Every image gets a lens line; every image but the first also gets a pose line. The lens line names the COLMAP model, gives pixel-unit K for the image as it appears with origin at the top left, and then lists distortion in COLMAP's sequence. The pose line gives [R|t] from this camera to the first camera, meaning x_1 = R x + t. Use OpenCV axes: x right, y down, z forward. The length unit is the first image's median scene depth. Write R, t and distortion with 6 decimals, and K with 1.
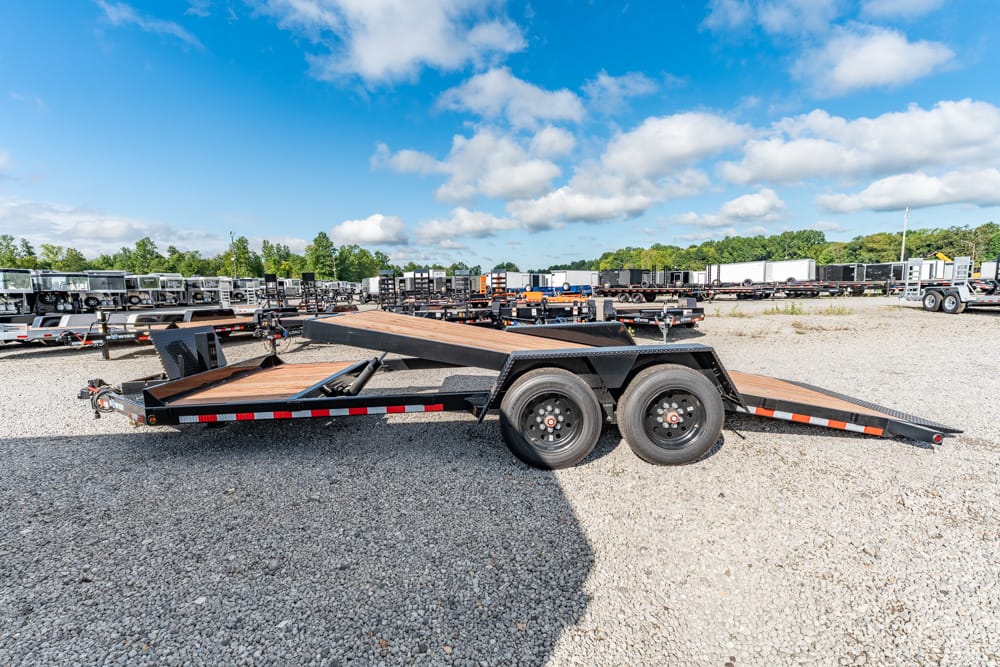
lens RADIAL K [[439.5, 0, 498.5], [0, 439.5, 335.2], [0, 0, 1]] dist [-0.001415, 0.000174]
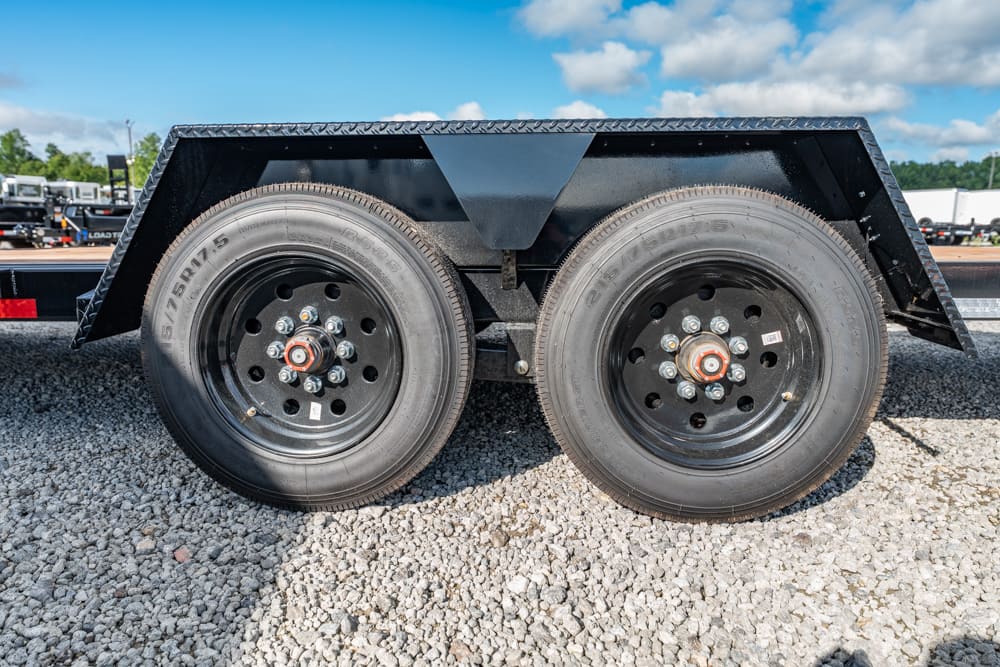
lens RADIAL K [[655.8, 0, 497.6], [0, 655.8, 334.7], [0, 0, 1]] dist [0.000068, 0.001043]
pose [[0.997656, 0.047711, -0.049046, 0.051293], [-0.044932, 0.997403, 0.056290, 0.027973], [0.051604, -0.053955, 0.997209, 0.102944]]
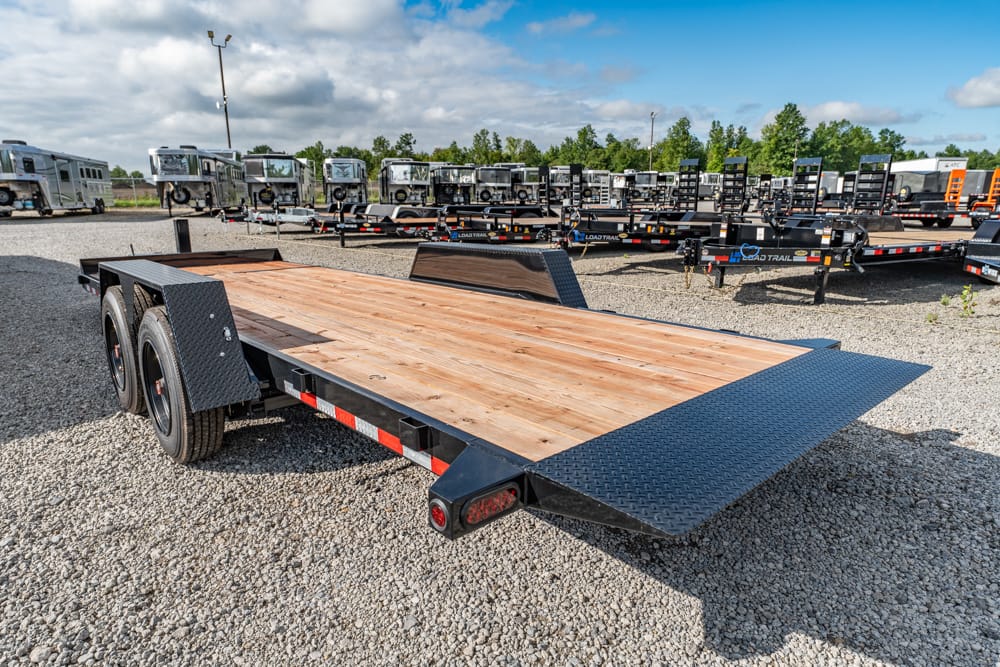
lens RADIAL K [[598.5, 0, 498.0], [0, 598.5, 335.9], [0, 0, 1]] dist [-0.000092, 0.000569]
pose [[0.672872, 0.198935, -0.712508, 0.249795], [-0.099590, 0.978755, 0.179222, -0.017153], [0.733025, -0.049635, 0.678389, 0.142647]]
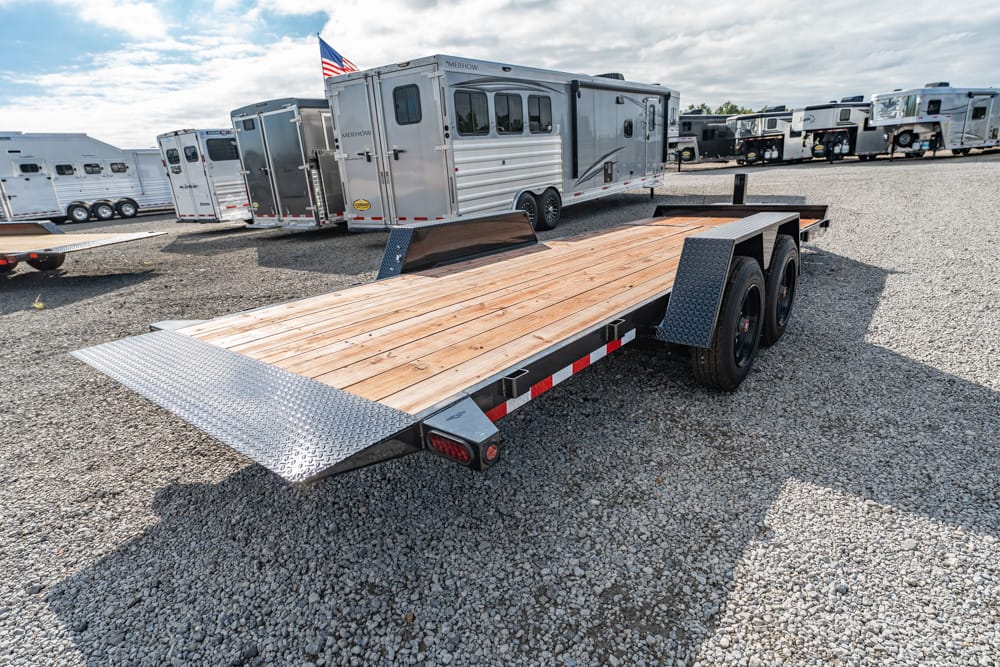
lens RADIAL K [[551.1, 0, 495.0], [0, 551.1, 338.2], [0, 0, 1]] dist [-0.000855, -0.000146]
pose [[-0.625530, 0.301606, -0.719545, 0.253050], [-0.004110, 0.920971, 0.389609, -0.045414], [0.780189, 0.246670, -0.574855, 0.372800]]
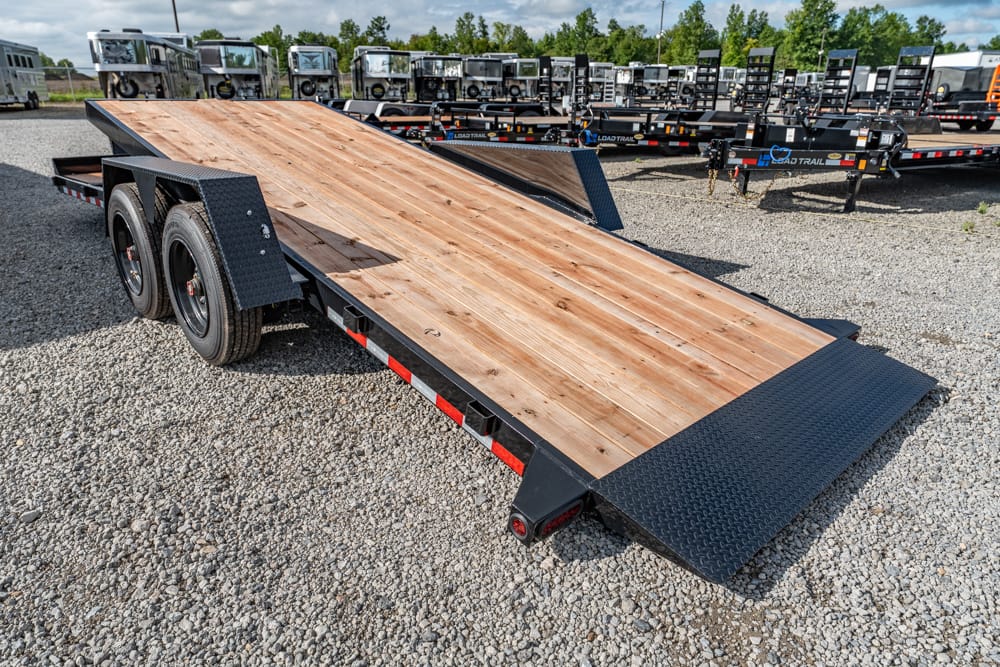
lens RADIAL K [[655.8, 0, 497.6], [0, 655.8, 334.7], [0, 0, 1]] dist [0.000068, 0.001043]
pose [[0.687386, 0.285243, -0.667935, 0.249825], [-0.105576, 0.949125, 0.296674, -0.013490], [0.718578, -0.133411, 0.682530, 0.123119]]
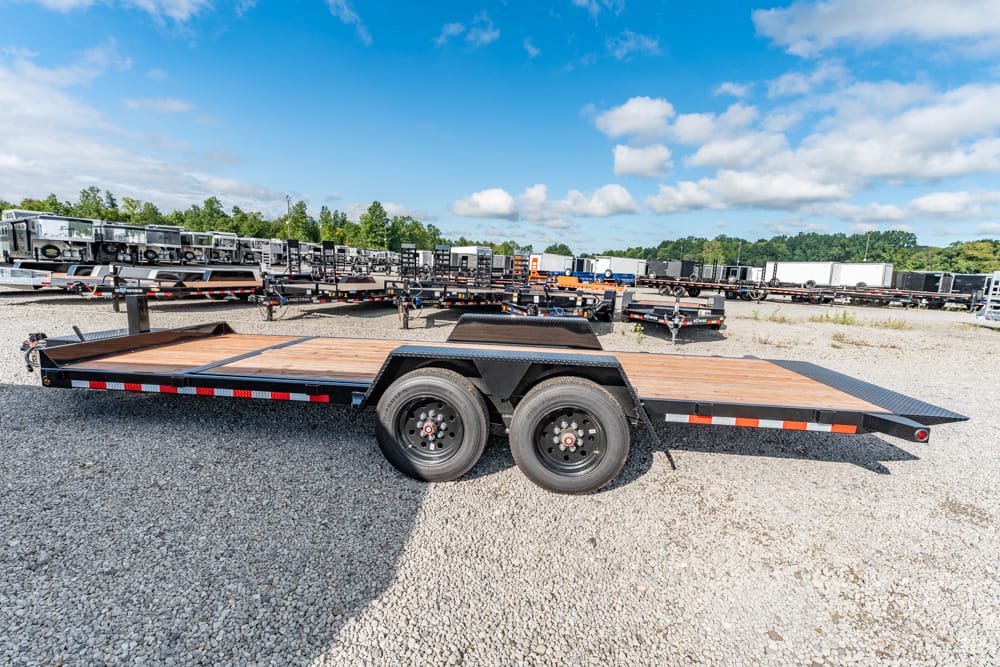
lens RADIAL K [[444.1, 0, 500.0], [0, 444.1, 333.5], [0, 0, 1]] dist [0.000135, -0.000289]
pose [[0.991254, 0.088340, -0.098035, 0.061535], [-0.084364, 0.995463, 0.044004, -0.008535], [0.101477, -0.035349, 0.994210, 0.024280]]
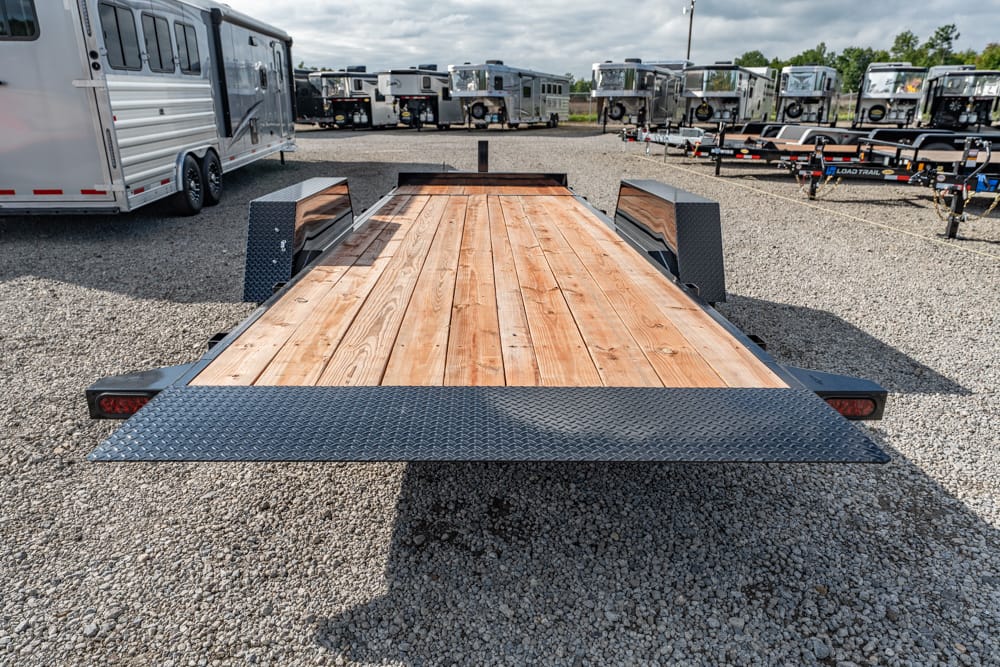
lens RADIAL K [[655.8, 0, 497.6], [0, 655.8, 334.7], [0, 0, 1]] dist [0.000068, 0.001043]
pose [[0.027703, 0.356252, -0.933979, 0.296225], [-0.113587, 0.929408, 0.351140, -0.036682], [0.993142, 0.096360, 0.066213, 0.249210]]
